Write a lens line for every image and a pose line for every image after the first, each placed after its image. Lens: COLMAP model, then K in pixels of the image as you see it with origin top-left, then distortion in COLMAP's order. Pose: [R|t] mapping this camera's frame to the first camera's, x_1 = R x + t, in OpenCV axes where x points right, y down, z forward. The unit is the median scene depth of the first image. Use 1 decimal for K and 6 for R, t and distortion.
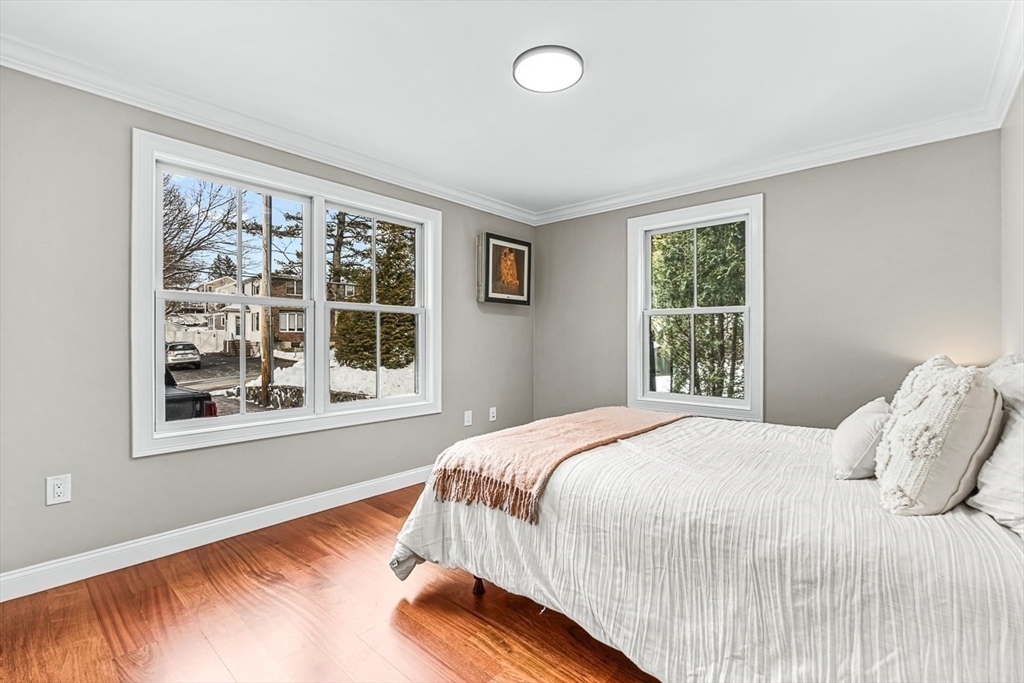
lens RADIAL K [[461.0, 0, 509.3], [0, 461.0, 340.6], [0, 0, 1]] dist [-0.002306, -0.002843]
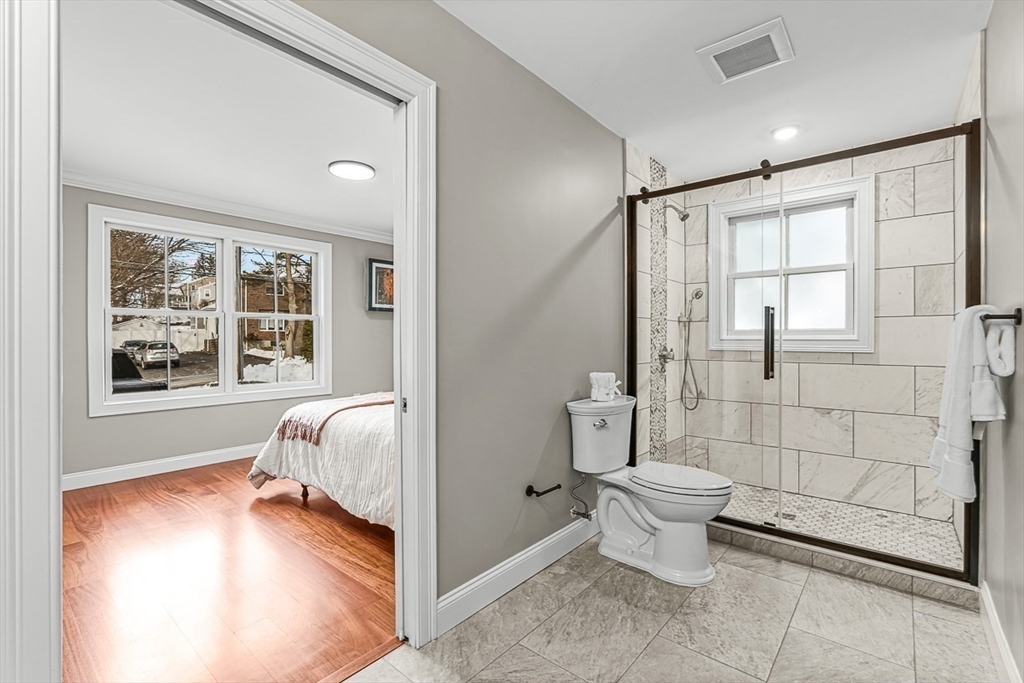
lens RADIAL K [[461.0, 0, 512.0], [0, 461.0, 339.3], [0, 0, 1]] dist [-0.002306, -0.002843]
pose [[0.999677, -0.003114, 0.025225, 0.312704], [0.003065, 0.999993, 0.001967, -0.003199], [-0.025230, -0.001889, 0.999680, -0.321471]]
